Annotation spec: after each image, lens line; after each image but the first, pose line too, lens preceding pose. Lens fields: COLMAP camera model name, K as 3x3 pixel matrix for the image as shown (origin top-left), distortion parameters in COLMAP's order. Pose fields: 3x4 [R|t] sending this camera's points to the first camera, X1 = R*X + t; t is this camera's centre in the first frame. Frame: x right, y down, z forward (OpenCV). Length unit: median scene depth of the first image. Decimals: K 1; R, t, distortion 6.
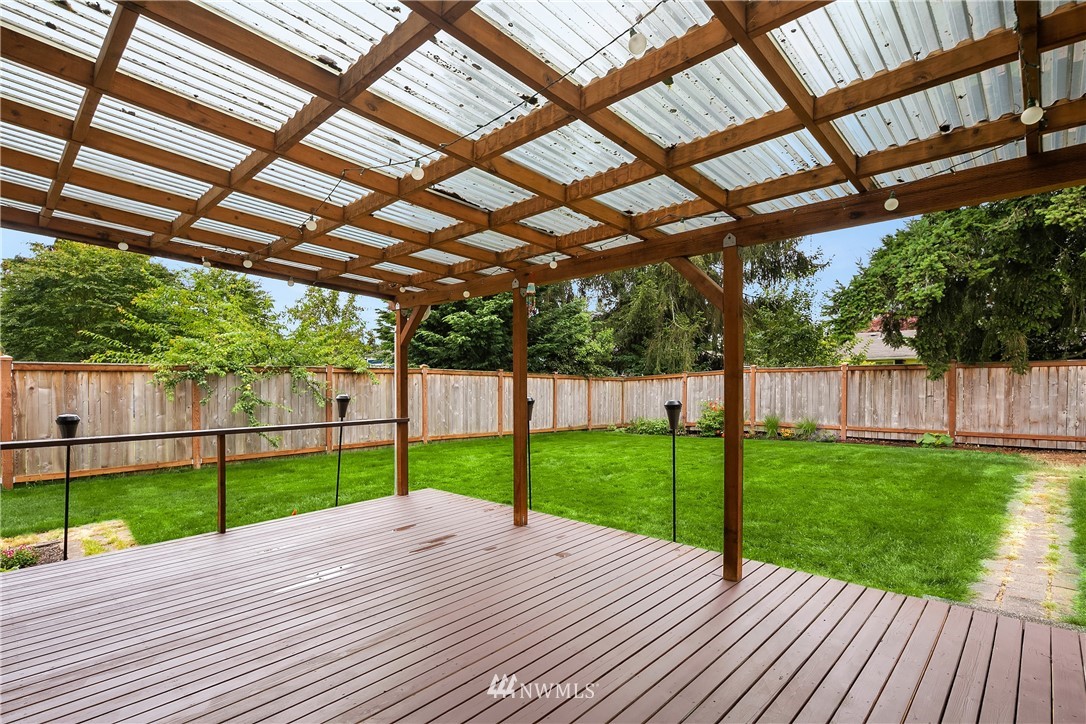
lens RADIAL K [[529.8, 0, 553.6], [0, 529.8, 386.0], [0, 0, 1]] dist [0.011442, -0.005612]
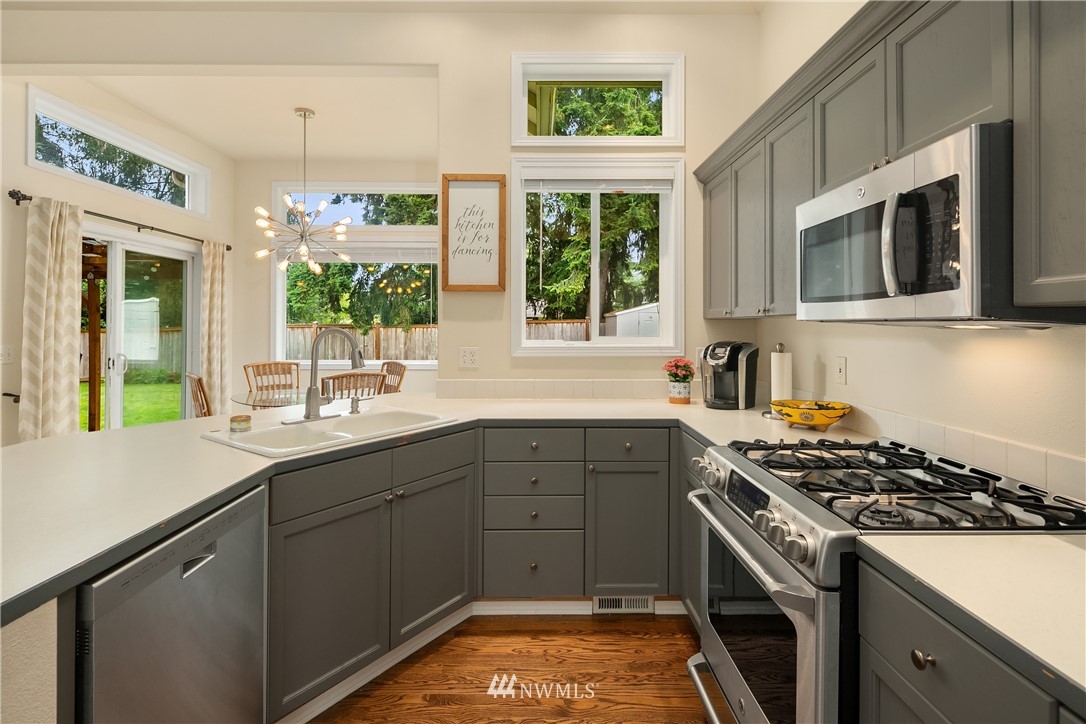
lens RADIAL K [[529.8, 0, 544.5], [0, 529.8, 317.0], [0, 0, 1]] dist [0.011442, -0.005612]
pose [[0.733001, 0.026285, 0.679719, 0.062572], [-0.002373, 0.999346, -0.036086, -0.010049], [-0.680223, 0.024838, 0.732584, -0.460117]]
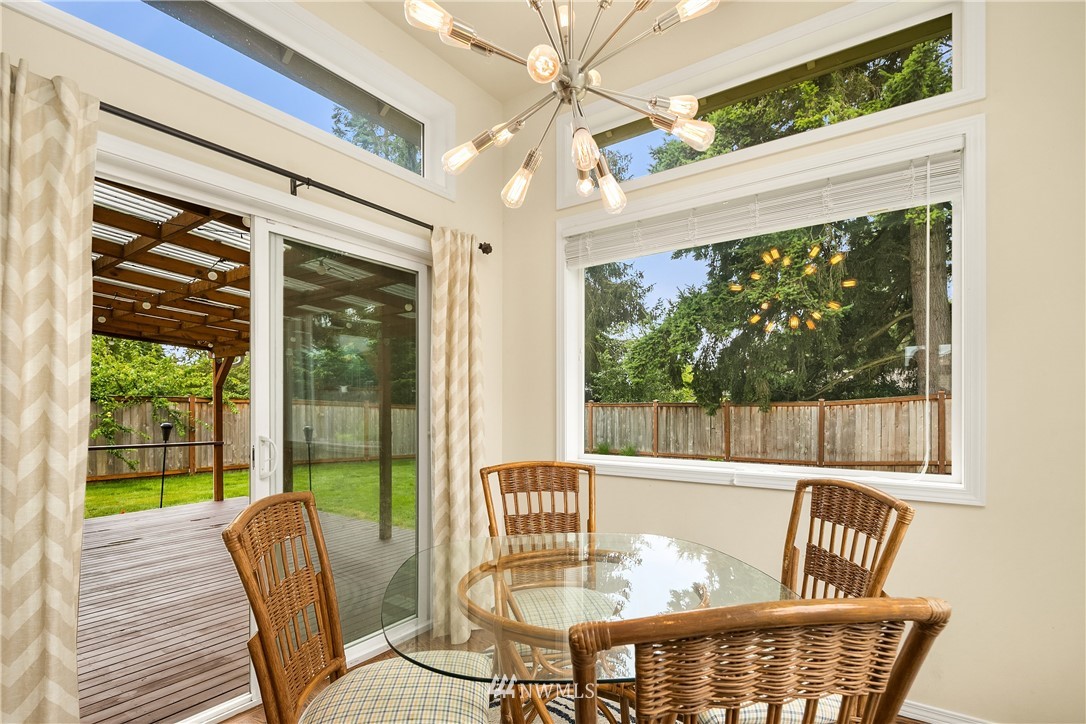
lens RADIAL K [[529.8, 0, 540.2], [0, 529.8, 408.7], [0, 0, 1]] dist [0.011442, -0.005612]
pose [[0.992996, 0.013641, 0.117354, 0.170266], [-0.012177, 0.999839, -0.013177, -0.006092], [-0.117515, 0.011656, 0.993003, -0.192349]]
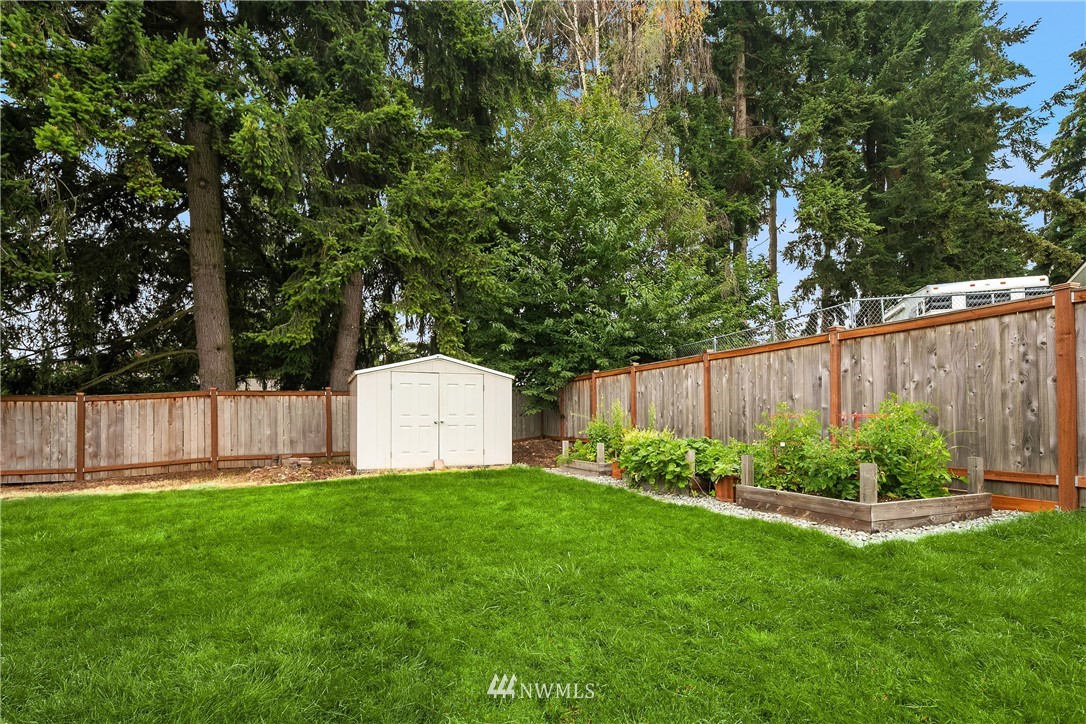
lens RADIAL K [[529.8, 0, 540.0], [0, 529.8, 416.8], [0, 0, 1]] dist [0.011442, -0.005612]
pose [[0.422686, 0.018734, 0.906083, 0.391486], [0.016330, 0.999467, -0.028282, 0.034370], [-0.906129, 0.026750, 0.422154, -0.279409]]
